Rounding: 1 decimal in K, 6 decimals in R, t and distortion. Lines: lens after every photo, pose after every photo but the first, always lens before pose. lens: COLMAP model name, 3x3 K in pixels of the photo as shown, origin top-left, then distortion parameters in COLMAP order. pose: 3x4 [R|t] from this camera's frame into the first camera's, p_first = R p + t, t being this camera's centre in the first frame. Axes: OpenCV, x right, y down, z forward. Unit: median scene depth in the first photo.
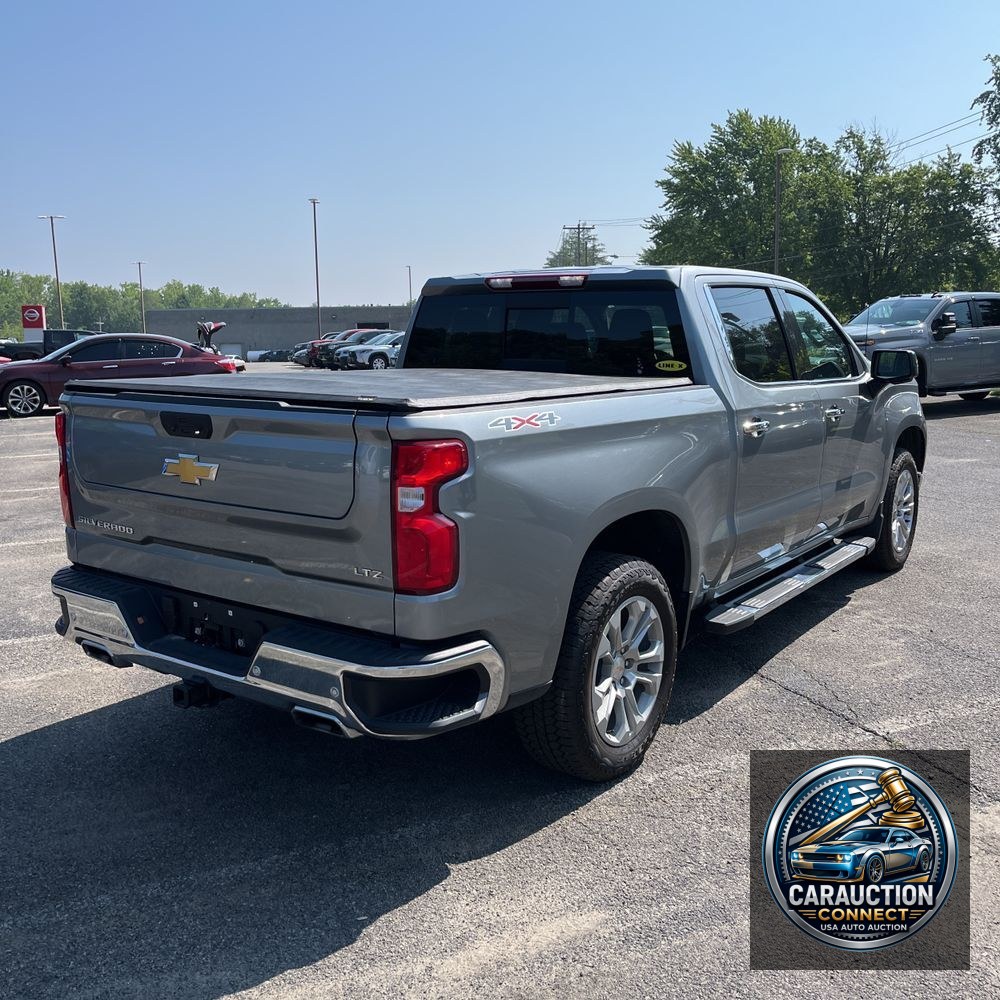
lens RADIAL K [[1011.6, 0, 494.9], [0, 1011.6, 494.3], [0, 0, 1]] dist [0.010203, 0.000000]
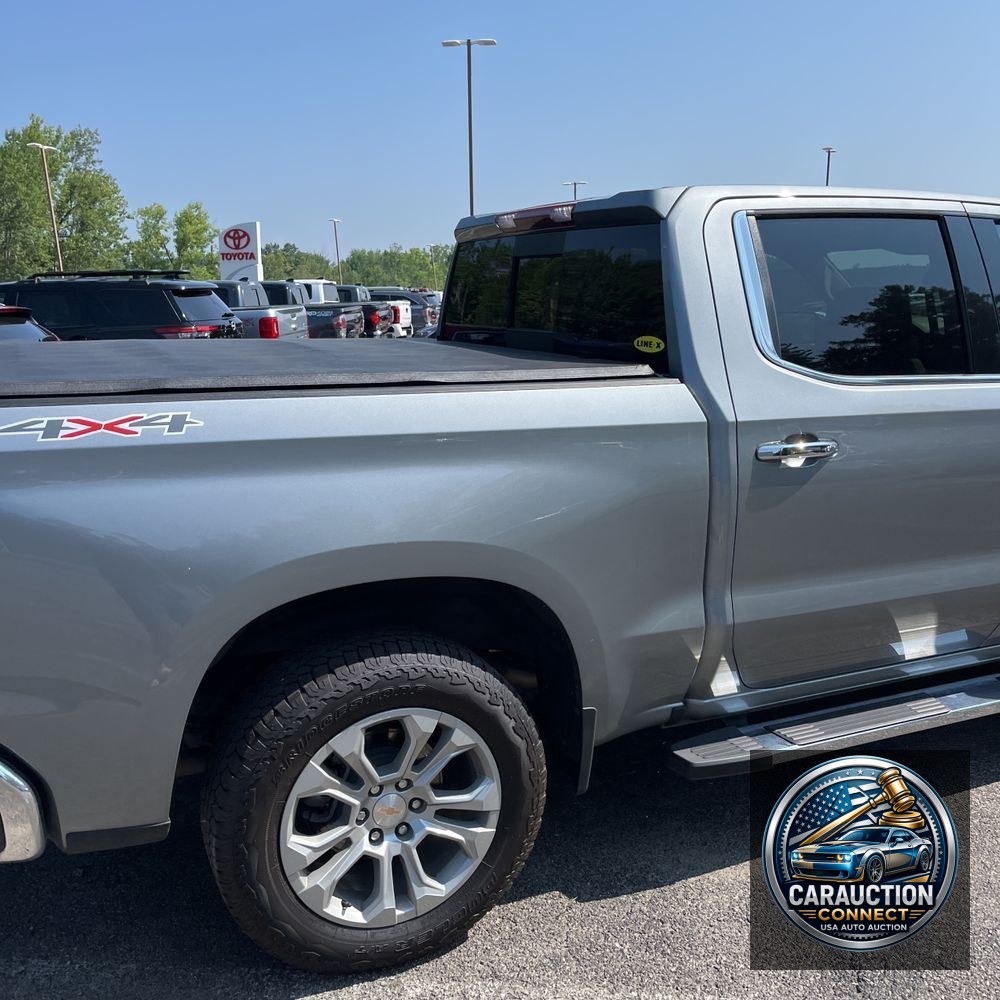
lens RADIAL K [[1011.6, 0, 477.1], [0, 1011.6, 507.2], [0, 0, 1]] dist [0.010203, 0.000000]
pose [[0.872870, 0.108893, -0.475647, 0.437909], [-0.084625, 0.993792, 0.072218, -0.069987], [0.480558, -0.022785, 0.876667, 0.440250]]
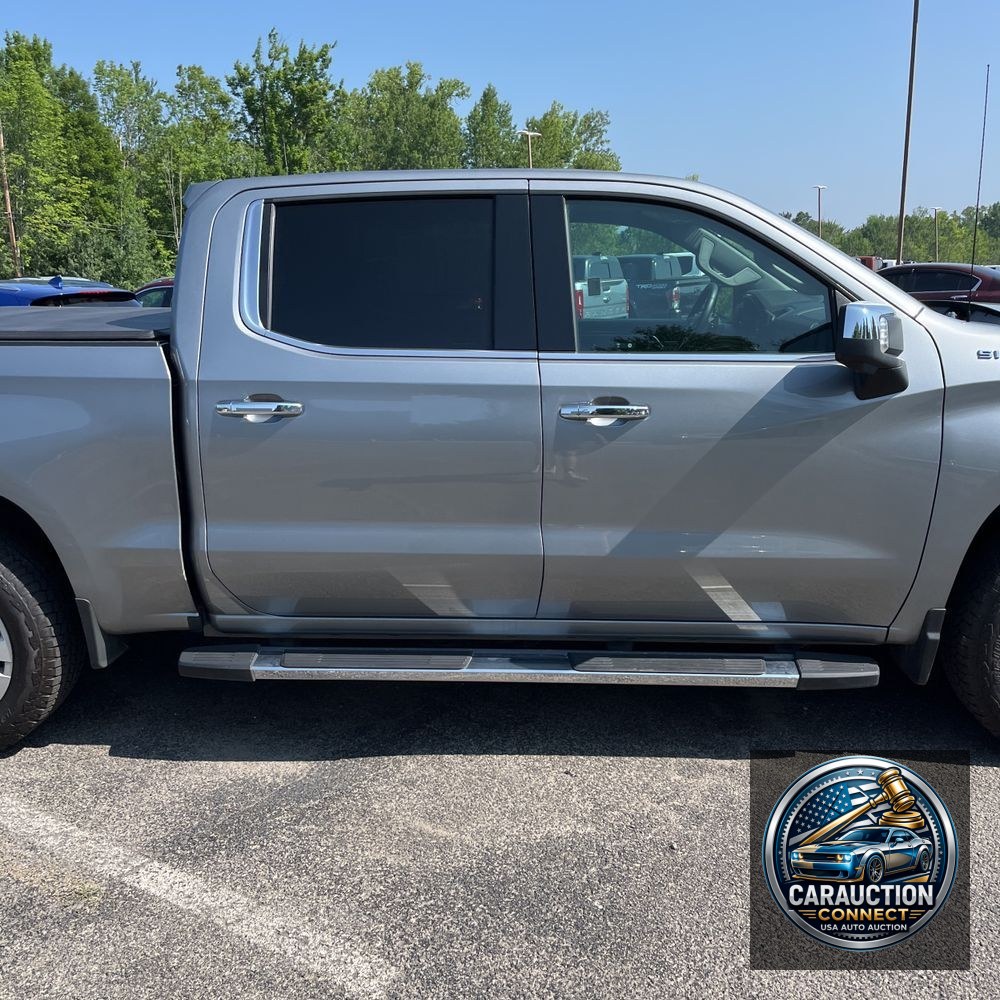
lens RADIAL K [[1011.6, 0, 487.8], [0, 1011.6, 503.6], [0, 0, 1]] dist [0.010203, 0.000000]
pose [[0.546862, 0.190126, -0.815349, 1.059694], [-0.123858, 0.981530, 0.145804, -0.142026], [0.828010, 0.021253, 0.560310, 0.850244]]
